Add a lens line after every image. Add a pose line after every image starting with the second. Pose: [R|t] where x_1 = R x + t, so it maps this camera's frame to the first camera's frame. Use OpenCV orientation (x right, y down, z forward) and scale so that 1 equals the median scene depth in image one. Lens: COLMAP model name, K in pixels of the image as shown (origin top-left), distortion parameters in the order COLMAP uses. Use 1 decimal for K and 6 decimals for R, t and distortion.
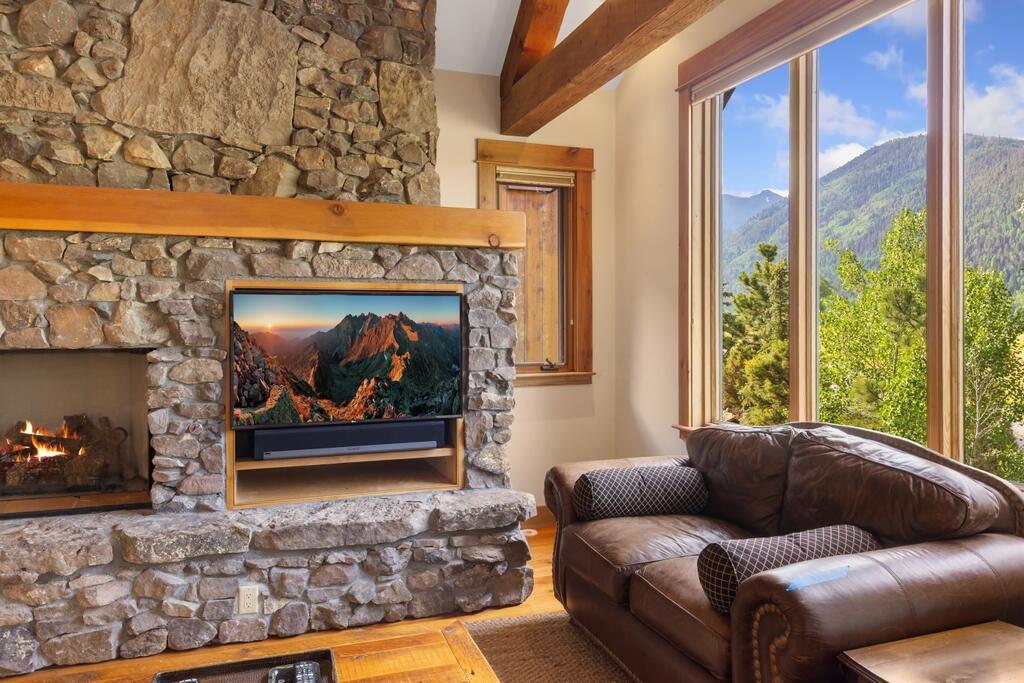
lens RADIAL K [[706.6, 0, 519.6], [0, 706.6, 323.8], [0, 0, 1]] dist [-0.002960, 0.001905]
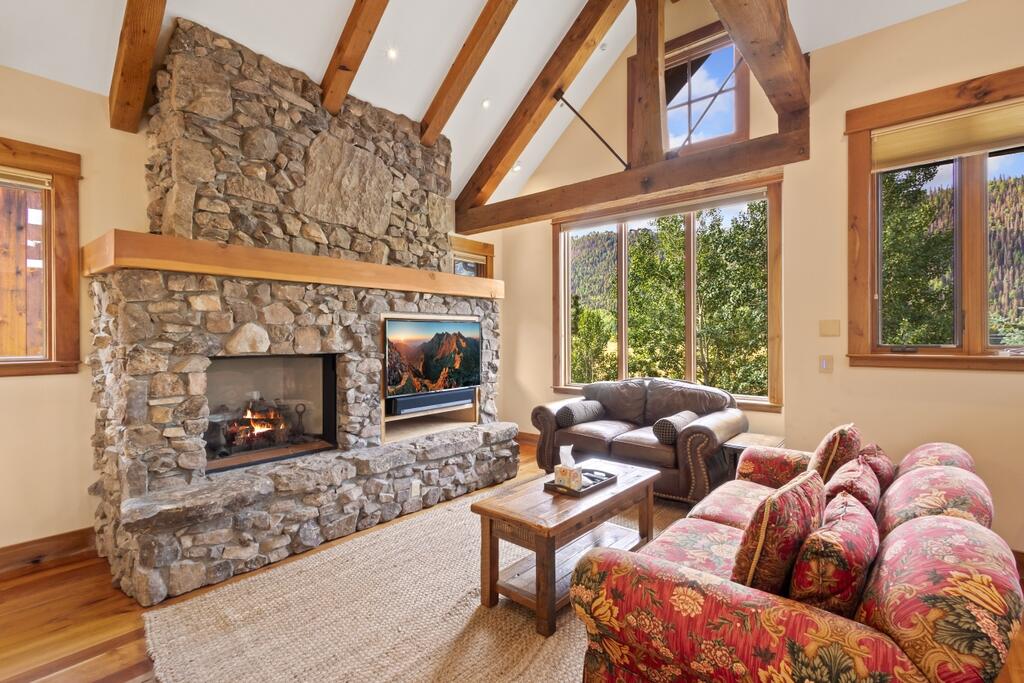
lens RADIAL K [[472.5, 0, 513.4], [0, 472.5, 336.5], [0, 0, 1]] dist [0.010421, -0.003364]
pose [[0.868113, -0.003094, 0.496357, -0.701479], [0.003151, 0.999995, 0.000723, -0.004471], [-0.496356, 0.000936, 0.868118, -0.177165]]
